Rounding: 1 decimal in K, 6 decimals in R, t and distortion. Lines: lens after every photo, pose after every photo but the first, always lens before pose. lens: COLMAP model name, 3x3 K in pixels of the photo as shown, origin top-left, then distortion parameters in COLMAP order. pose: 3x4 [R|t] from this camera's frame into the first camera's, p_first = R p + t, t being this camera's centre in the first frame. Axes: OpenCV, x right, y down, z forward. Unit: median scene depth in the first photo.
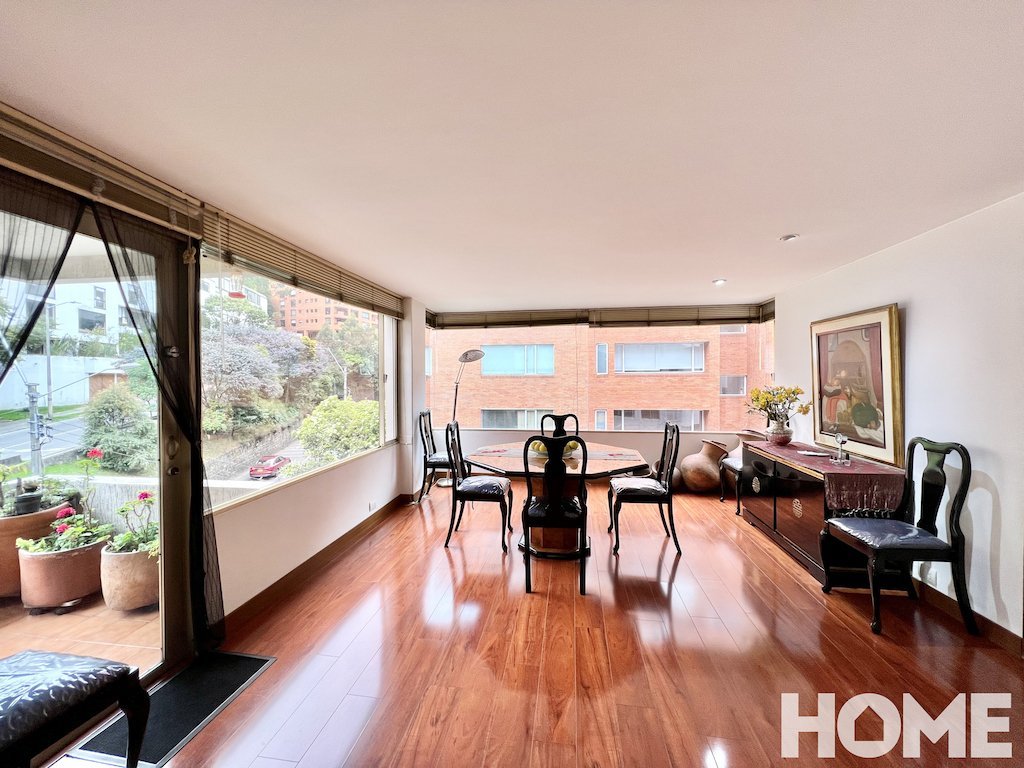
lens RADIAL K [[409.3, 0, 512.0], [0, 409.3, 384.0], [0, 0, 1]] dist [-0.000893, 0.000147]
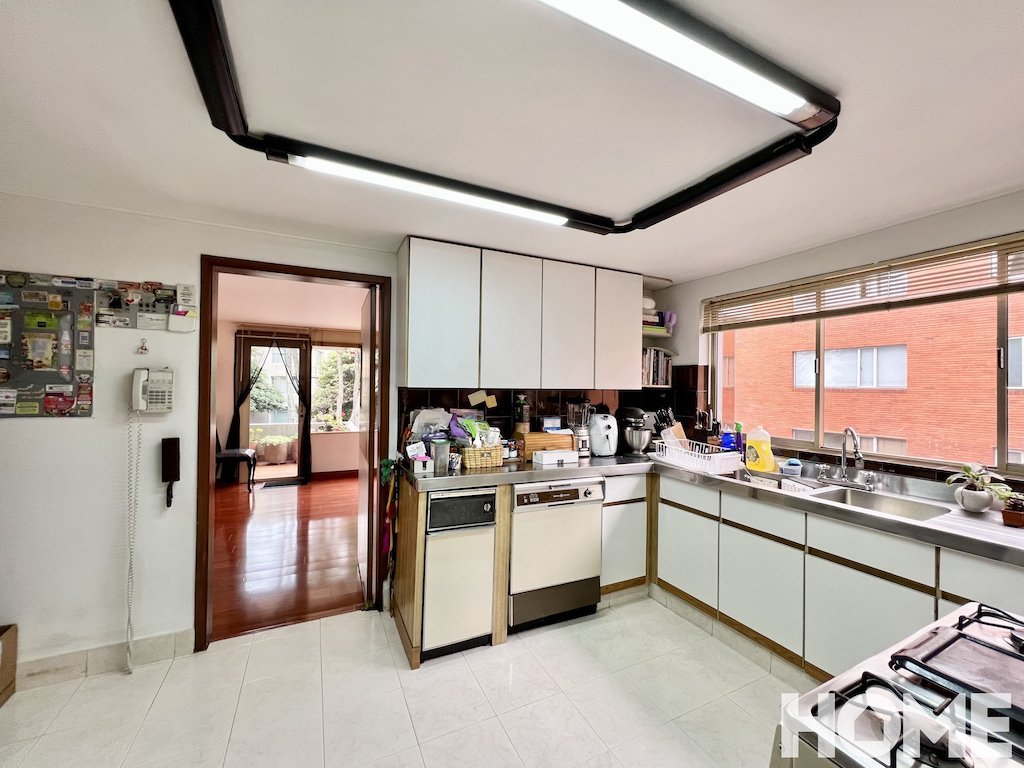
lens RADIAL K [[409.8, 0, 512.0], [0, 409.8, 384.0], [0, 0, 1]] dist [-0.003075, 0.000524]
pose [[0.558250, 0.007122, -0.829642, 1.147168], [-0.027683, 0.999566, -0.010047, -0.019329], [0.829211, 0.028576, 0.558205, 0.252923]]
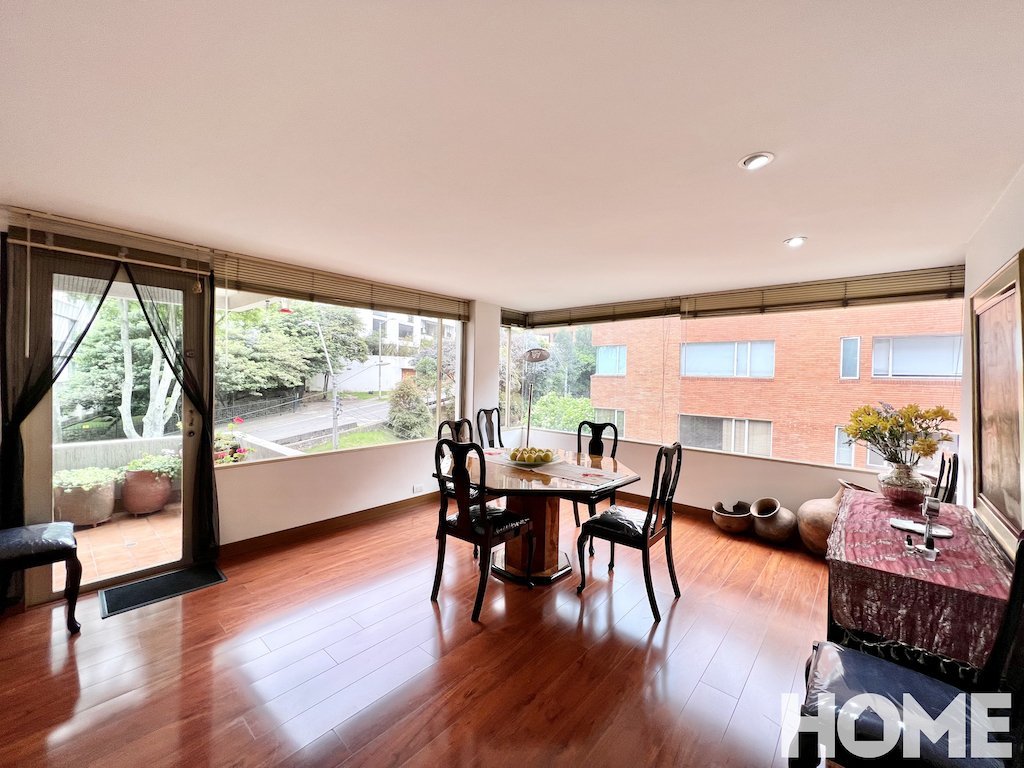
lens RADIAL K [[409.3, 0, 512.0], [0, 409.3, 384.0], [0, 0, 1]] dist [-0.000893, 0.000147]
pose [[0.838932, 0.033476, -0.543206, 0.413521], [-0.032727, 0.999403, 0.011047, -0.009883], [0.543252, 0.008509, 0.839527, 0.166910]]
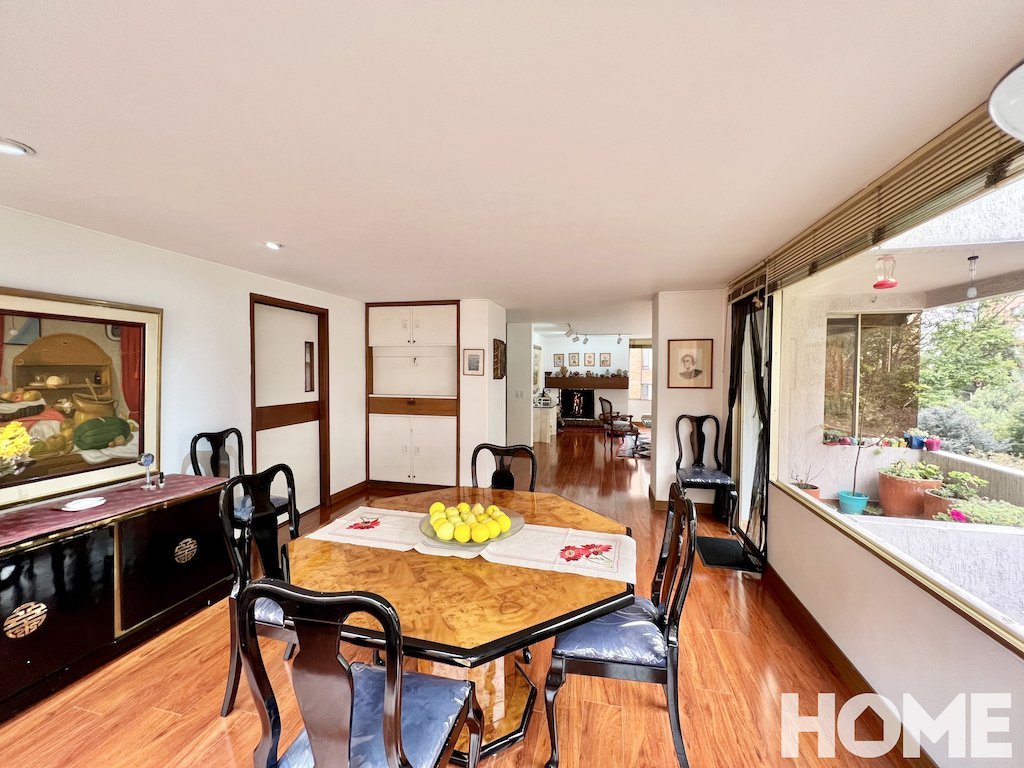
lens RADIAL K [[409.8, 0, 512.0], [0, 409.8, 384.0], [0, 0, 1]] dist [-0.003075, 0.000524]
pose [[-0.995926, -0.001436, 0.090162, -0.001350], [0.003122, 0.998724, 0.050395, -0.036955], [-0.090120, 0.050471, -0.994651, 1.136243]]
